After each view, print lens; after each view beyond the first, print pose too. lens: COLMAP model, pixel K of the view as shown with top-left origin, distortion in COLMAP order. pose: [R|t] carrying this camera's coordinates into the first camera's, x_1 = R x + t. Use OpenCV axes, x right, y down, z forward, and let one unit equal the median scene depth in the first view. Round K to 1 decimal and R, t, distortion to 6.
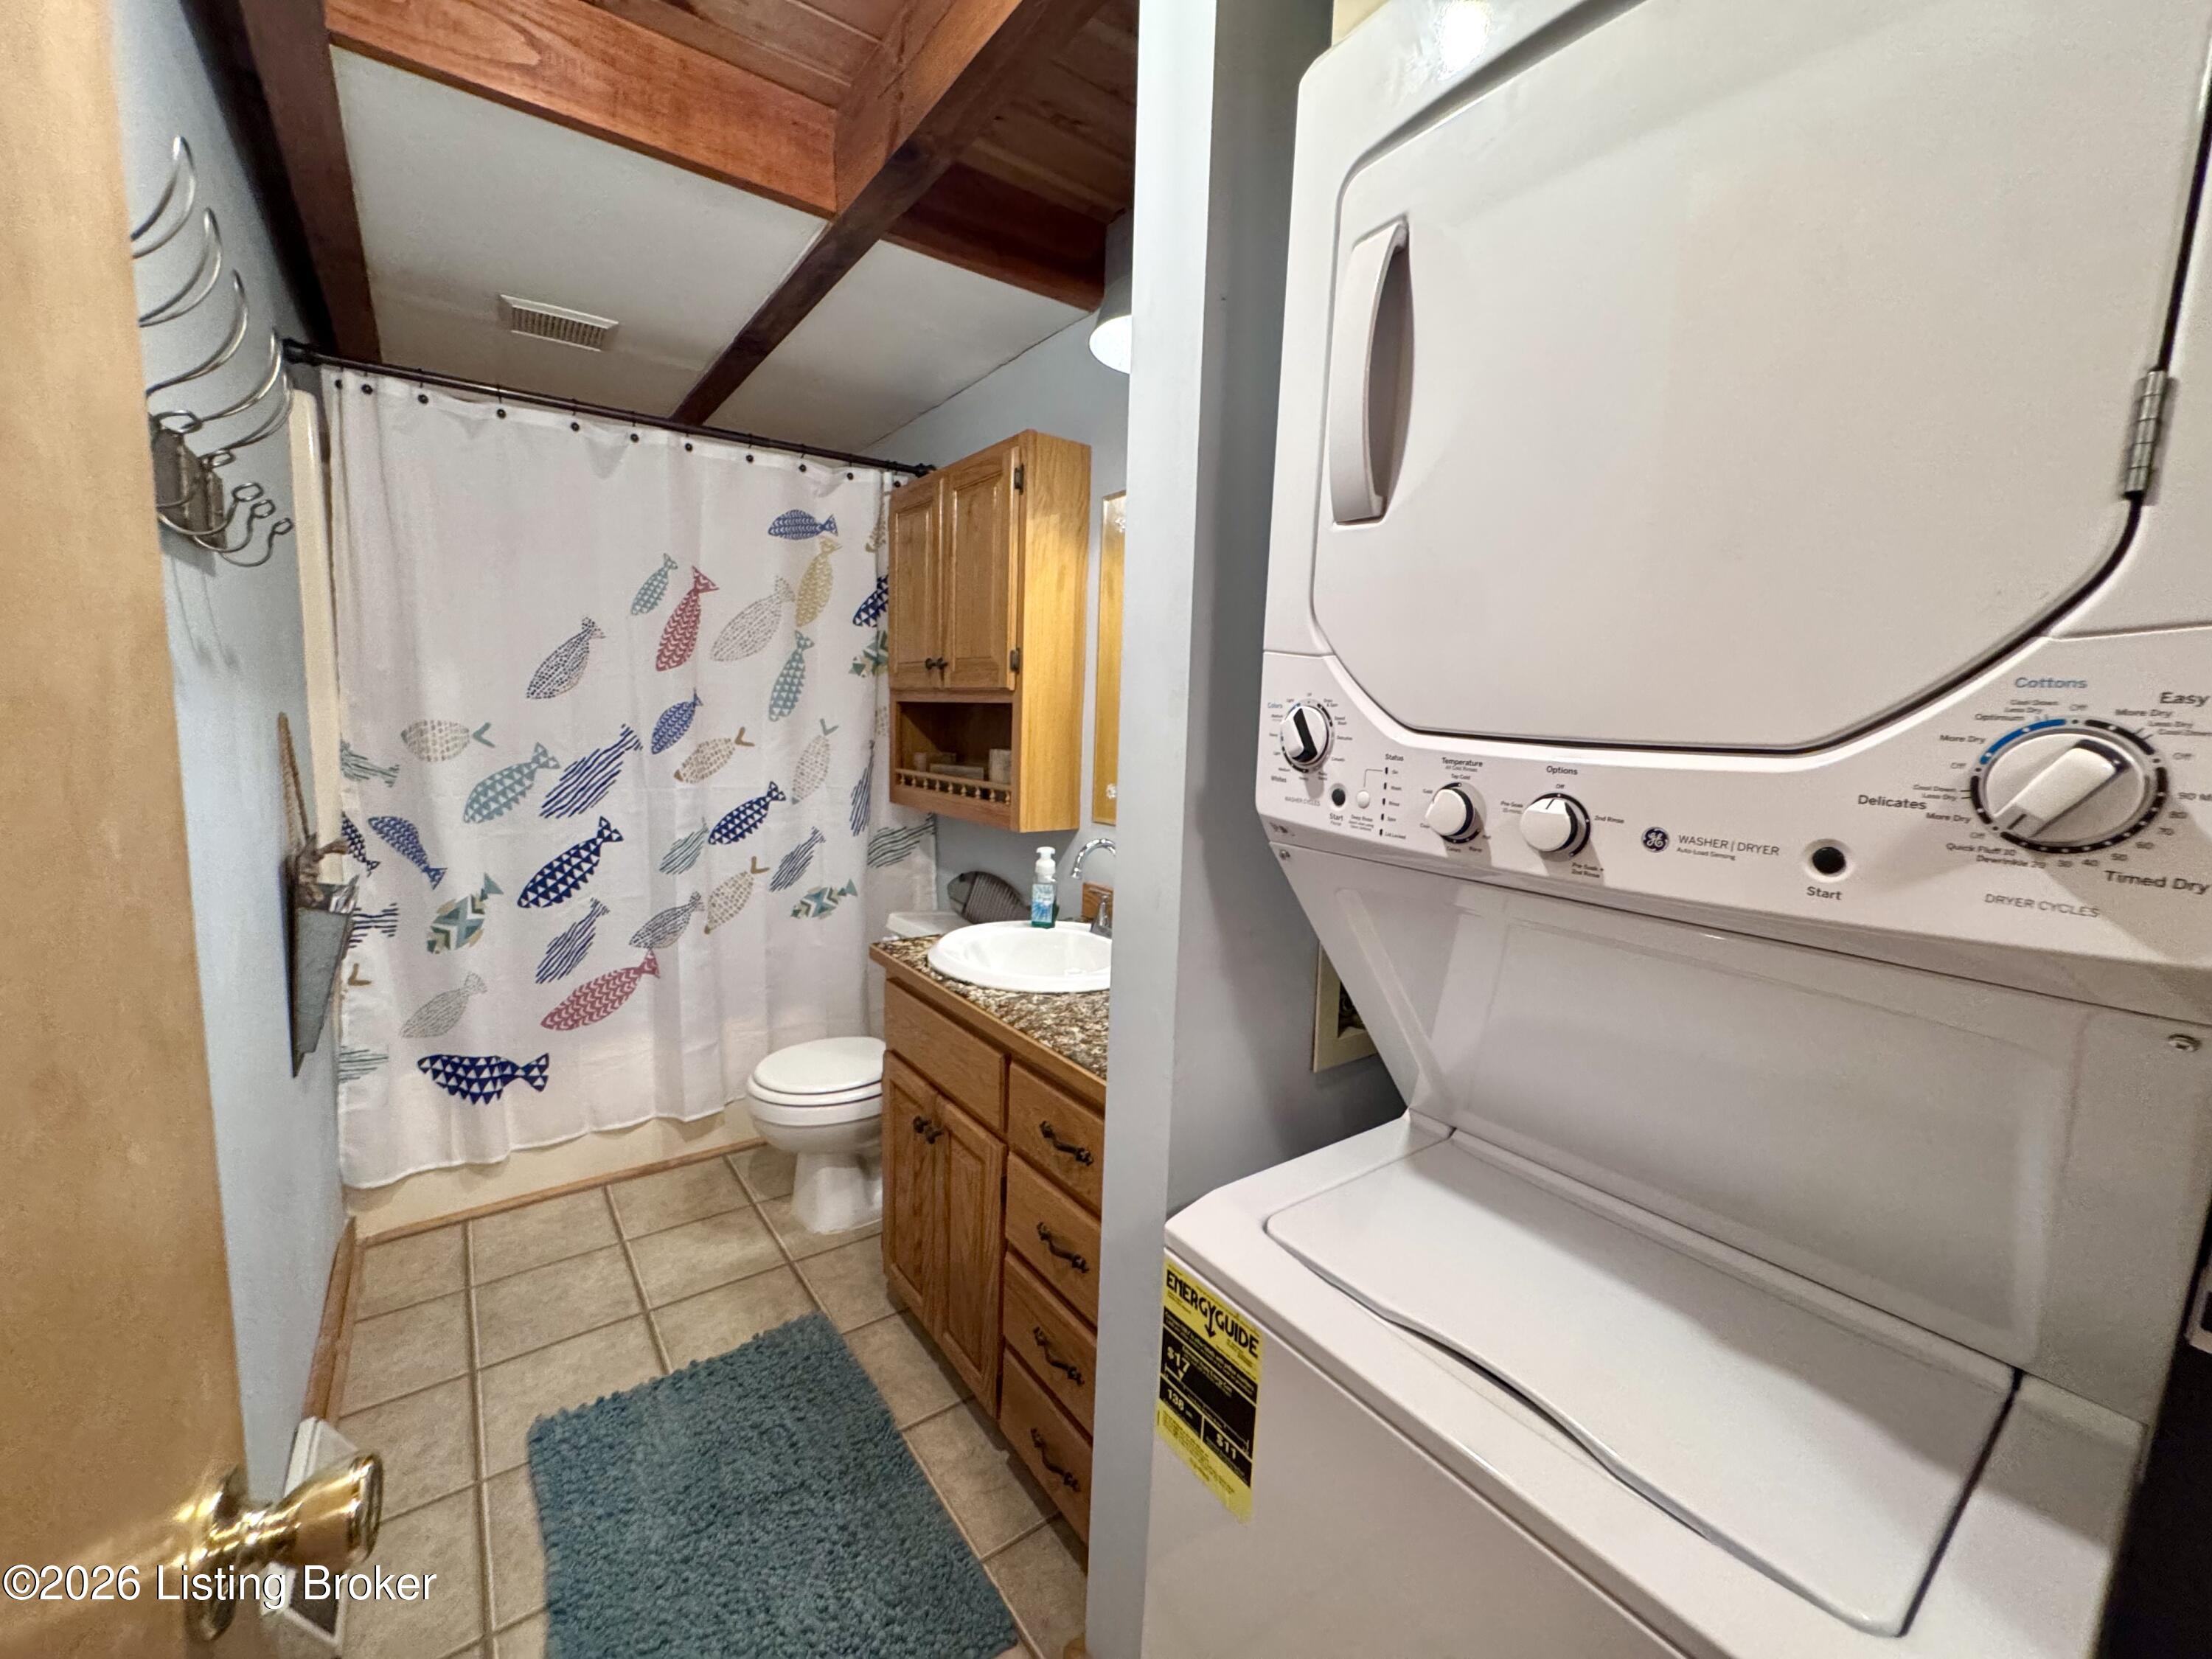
lens RADIAL K [[893.1, 0, 1104.3], [0, 893.1, 827.2], [0, 0, 1]] dist [-0.004015, 0.000284]
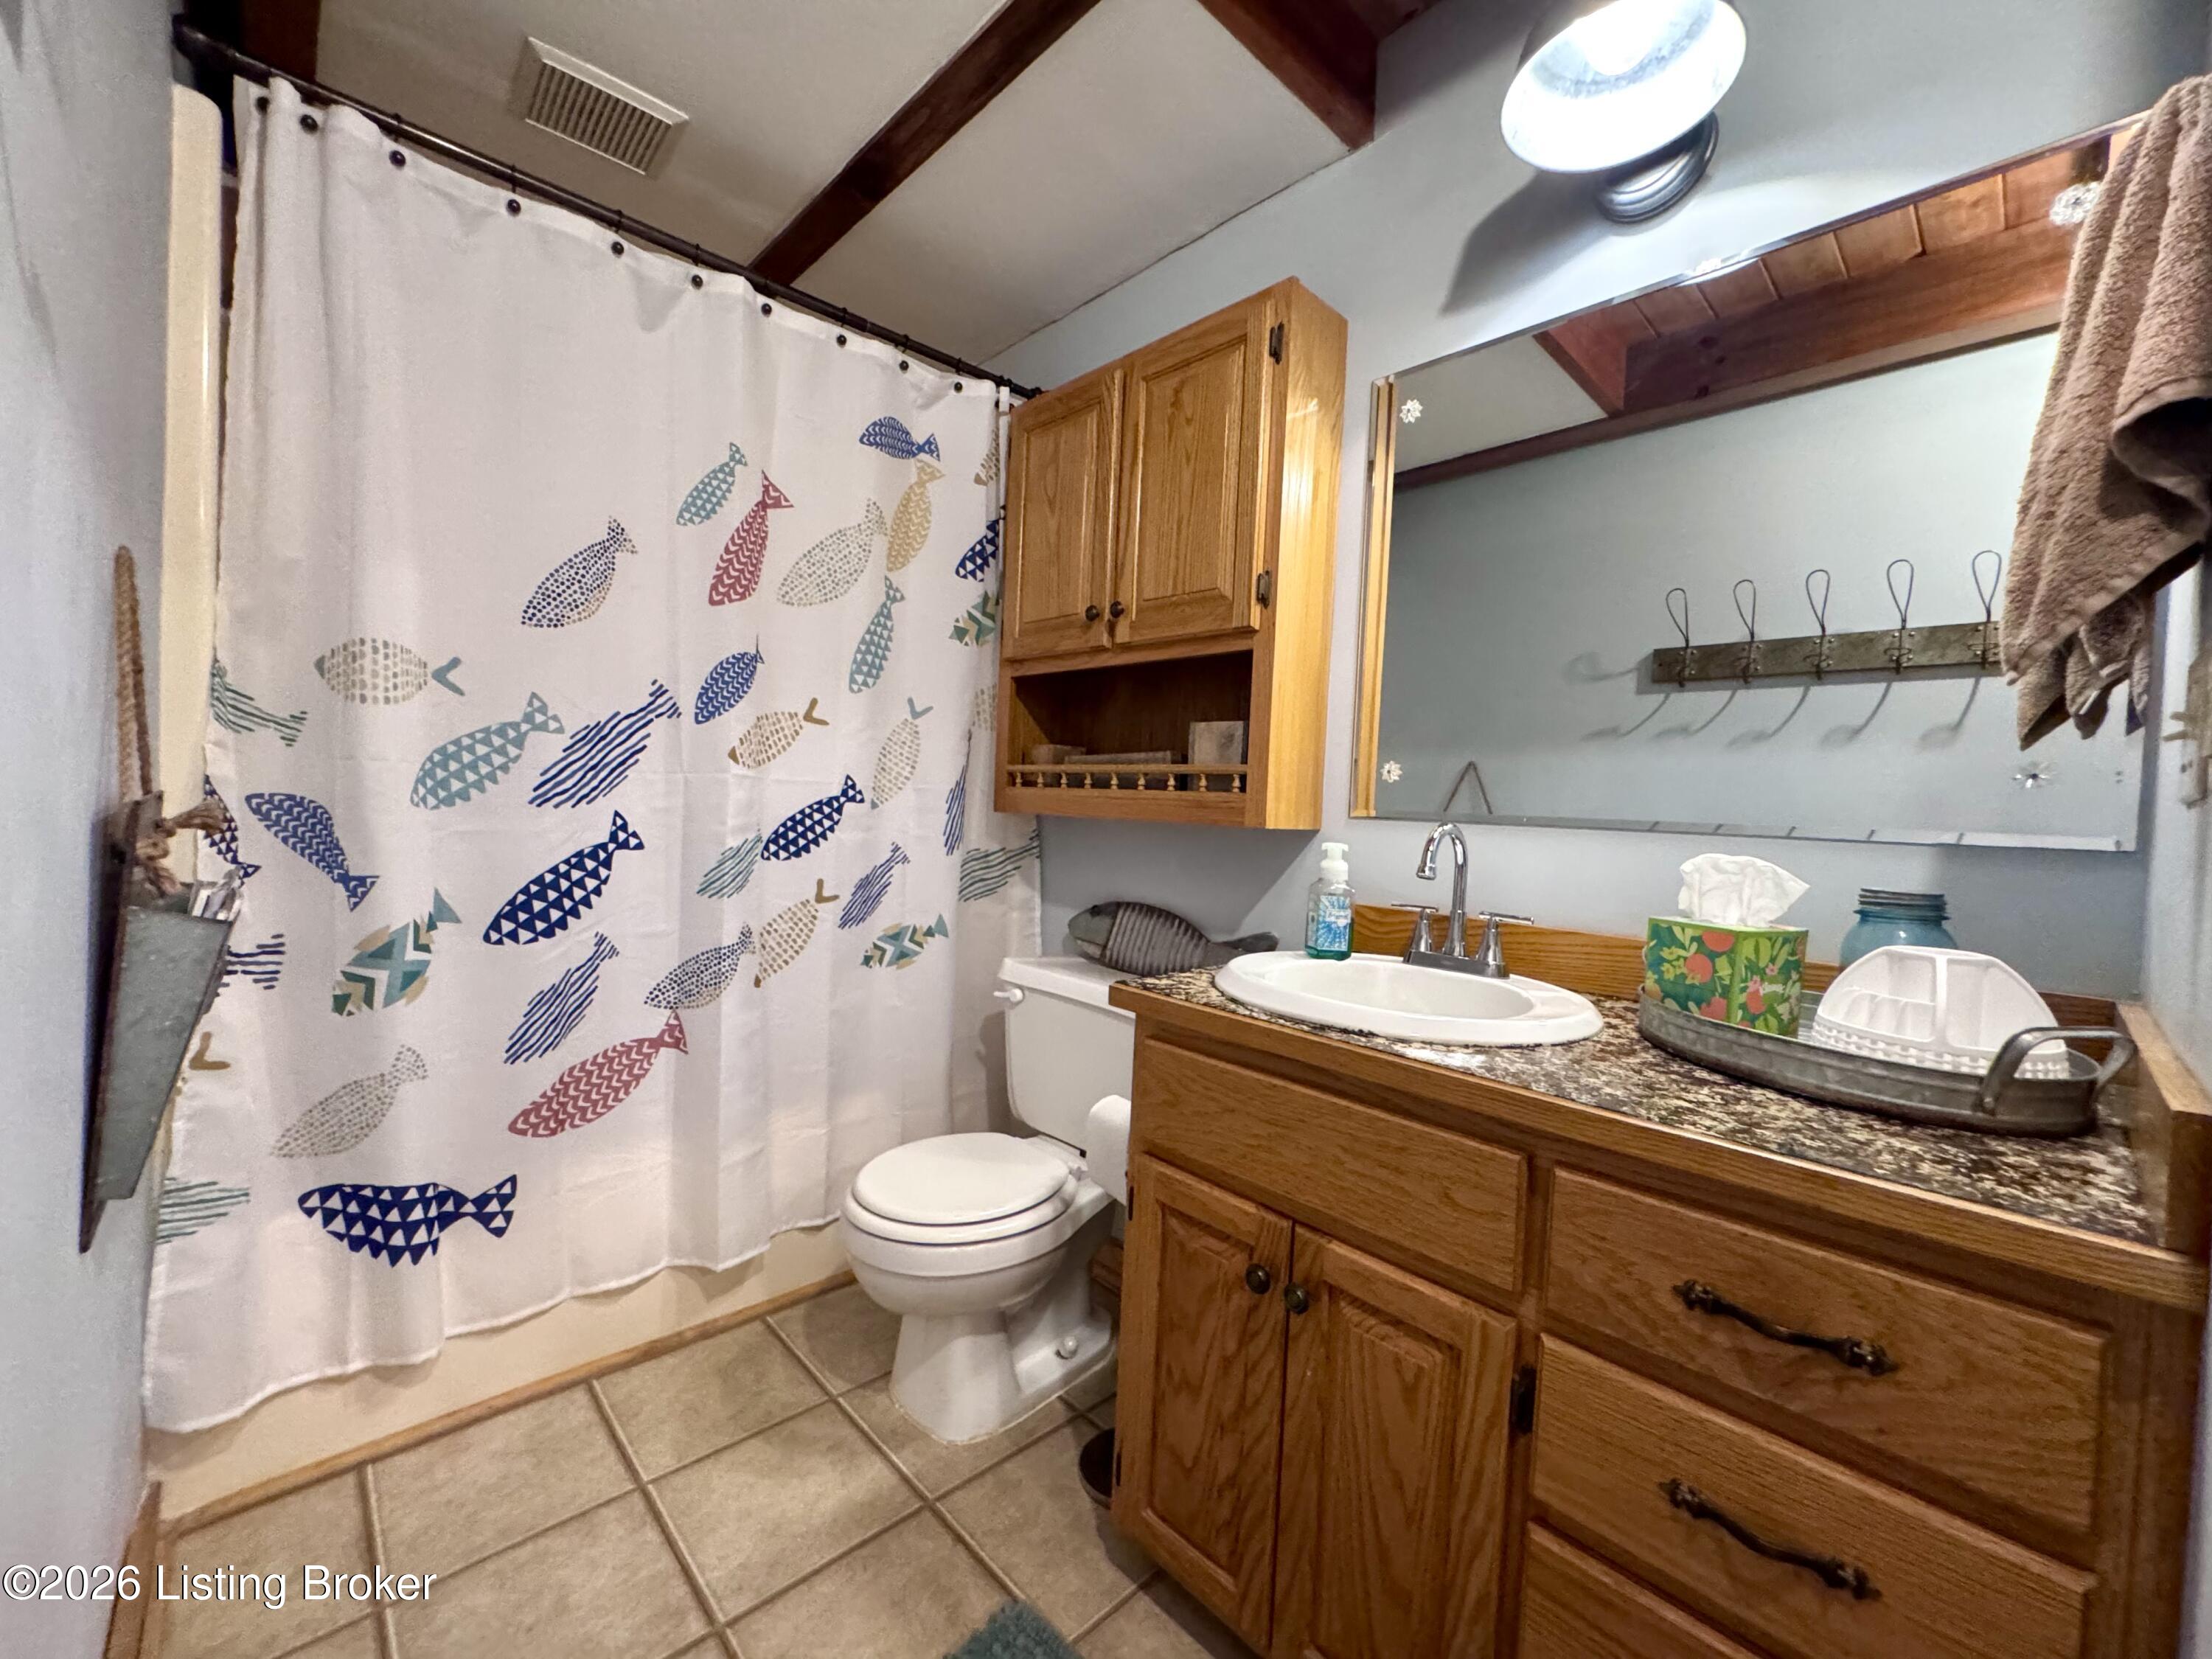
lens RADIAL K [[893.1, 0, 1107.6], [0, 893.1, 826.6], [0, 0, 1]] dist [-0.004015, 0.000284]
pose [[0.992420, 0.009369, 0.122537, -0.296275], [0.001829, 0.995853, -0.090956, 0.066528], [-0.122881, 0.090491, 0.988287, 0.305943]]
